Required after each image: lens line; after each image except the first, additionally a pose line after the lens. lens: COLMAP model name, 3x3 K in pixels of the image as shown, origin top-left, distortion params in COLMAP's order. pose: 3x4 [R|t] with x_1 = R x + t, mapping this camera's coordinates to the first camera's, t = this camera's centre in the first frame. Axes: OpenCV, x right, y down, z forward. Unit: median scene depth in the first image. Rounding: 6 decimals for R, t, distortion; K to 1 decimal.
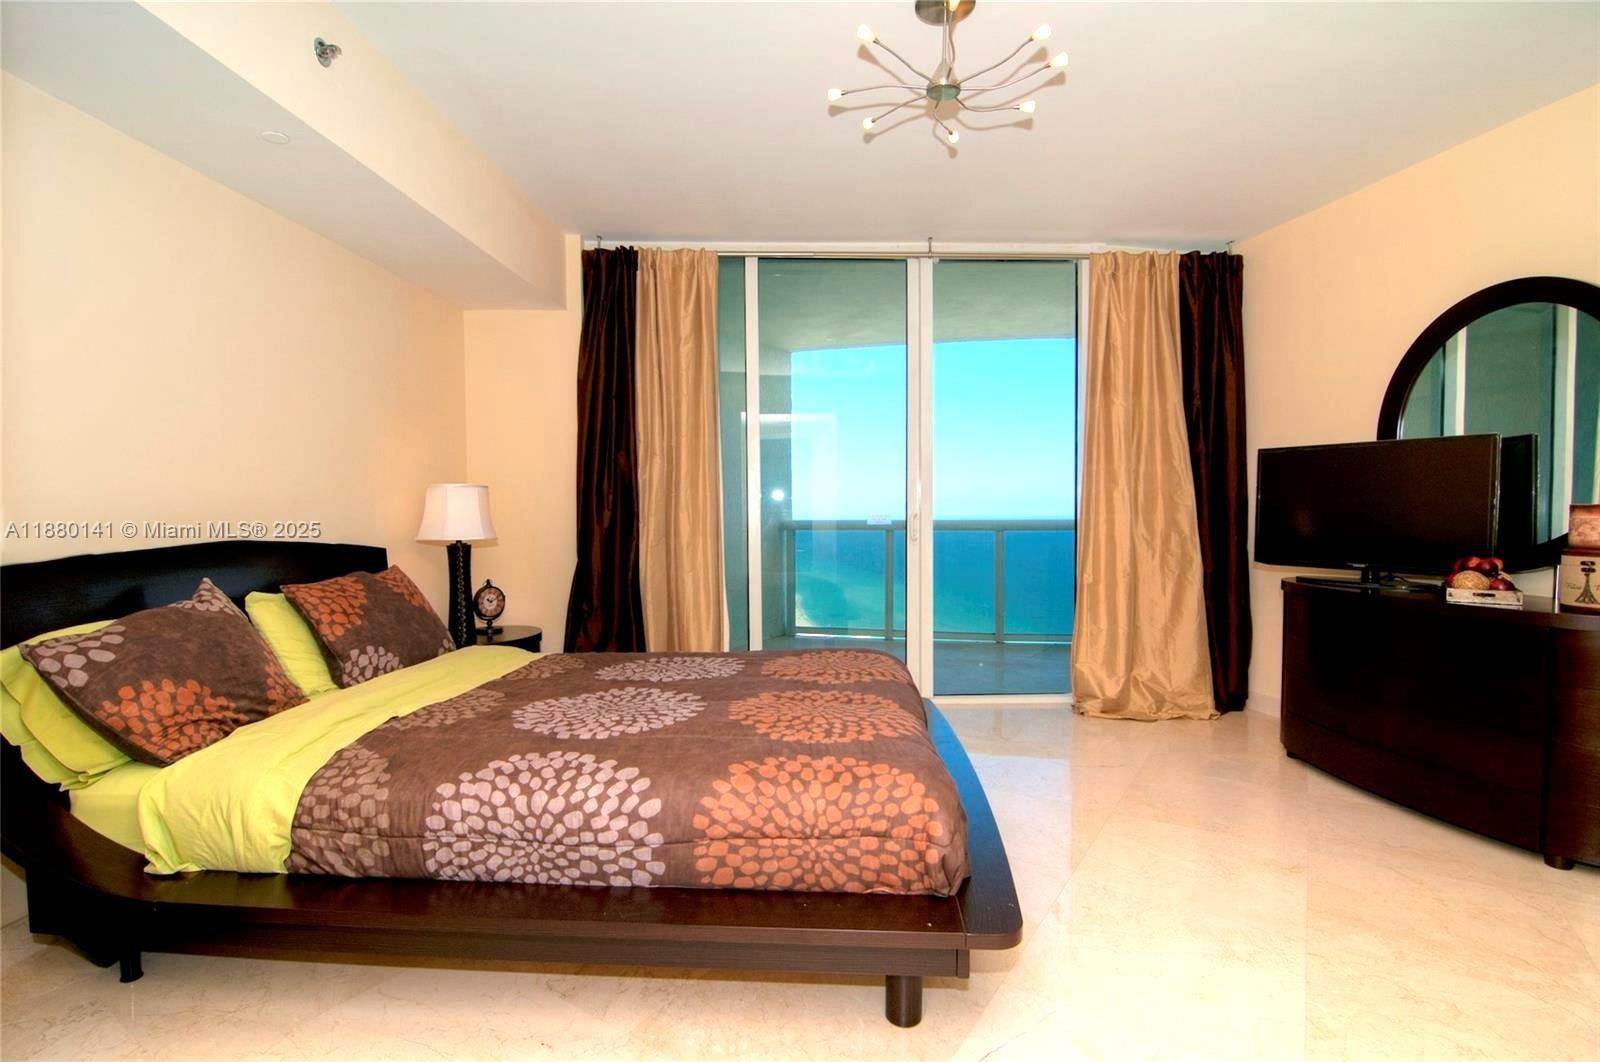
lens RADIAL K [[694.1, 0, 800.5], [0, 694.1, 543.8], [0, 0, 1]] dist [-0.001323, -0.000022]
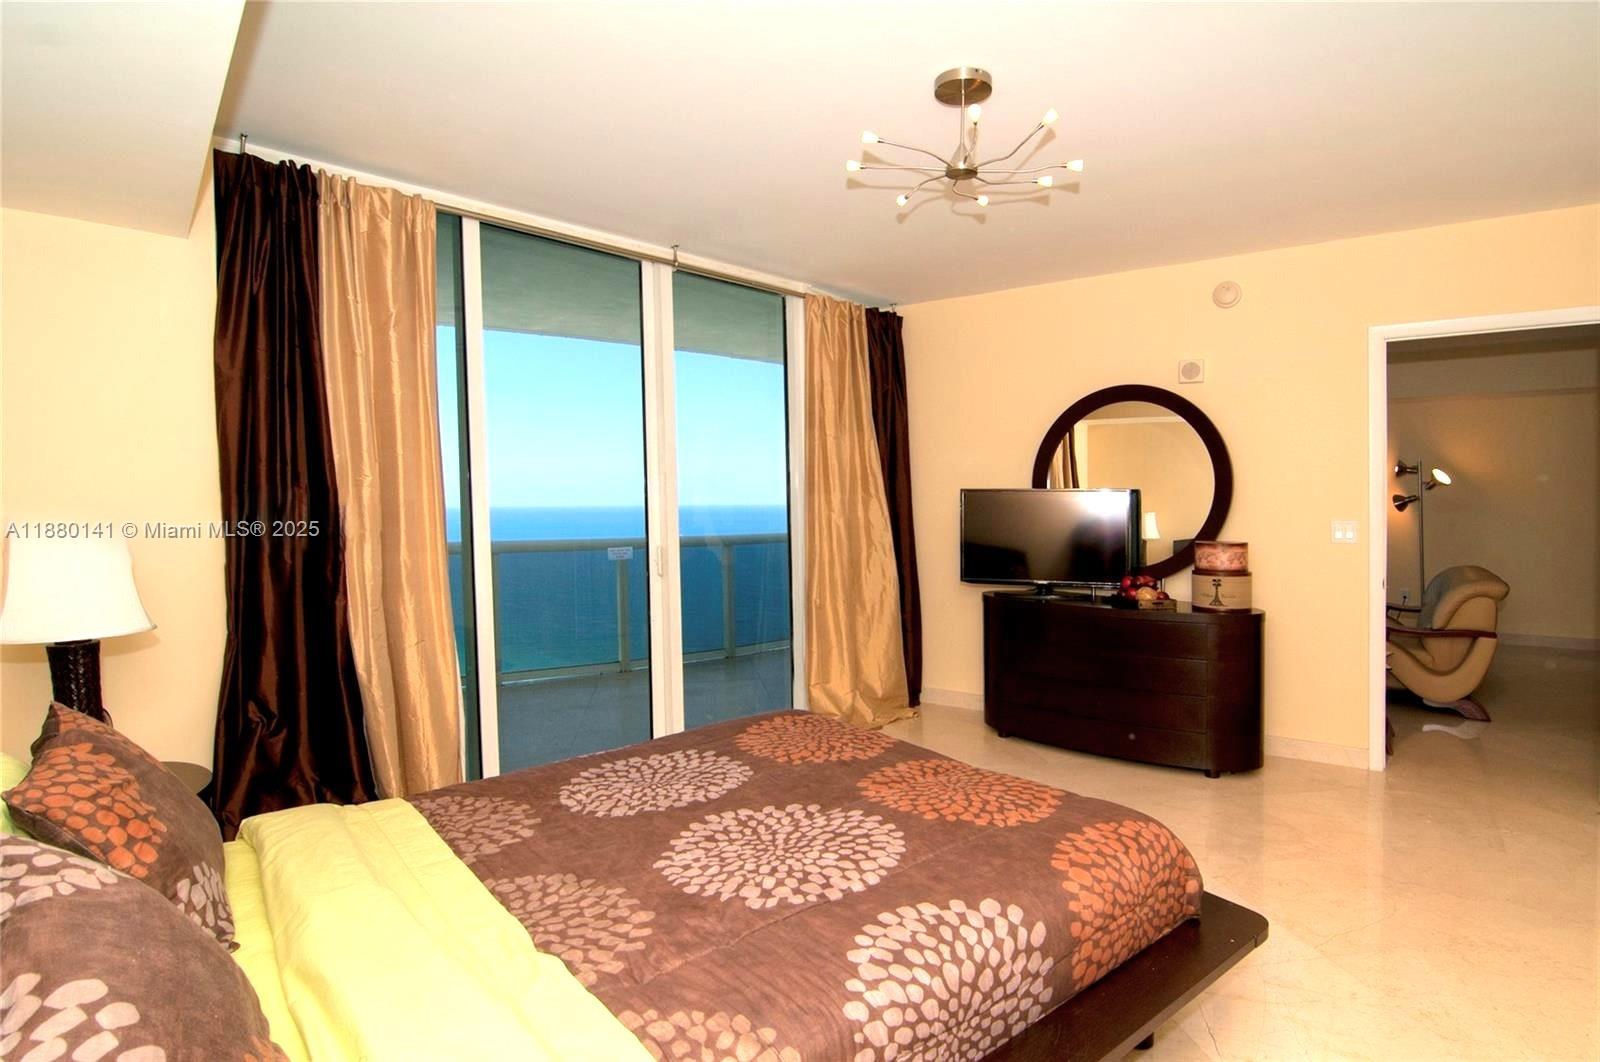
lens RADIAL K [[767.3, 0, 804.0], [0, 767.3, 538.9], [0, 0, 1]] dist [-0.001909, -0.013688]
pose [[0.760963, -0.026999, 0.648234, -0.849334], [0.036083, 0.999349, -0.000734, -0.118411], [-0.647792, 0.023949, 0.761441, 0.323459]]
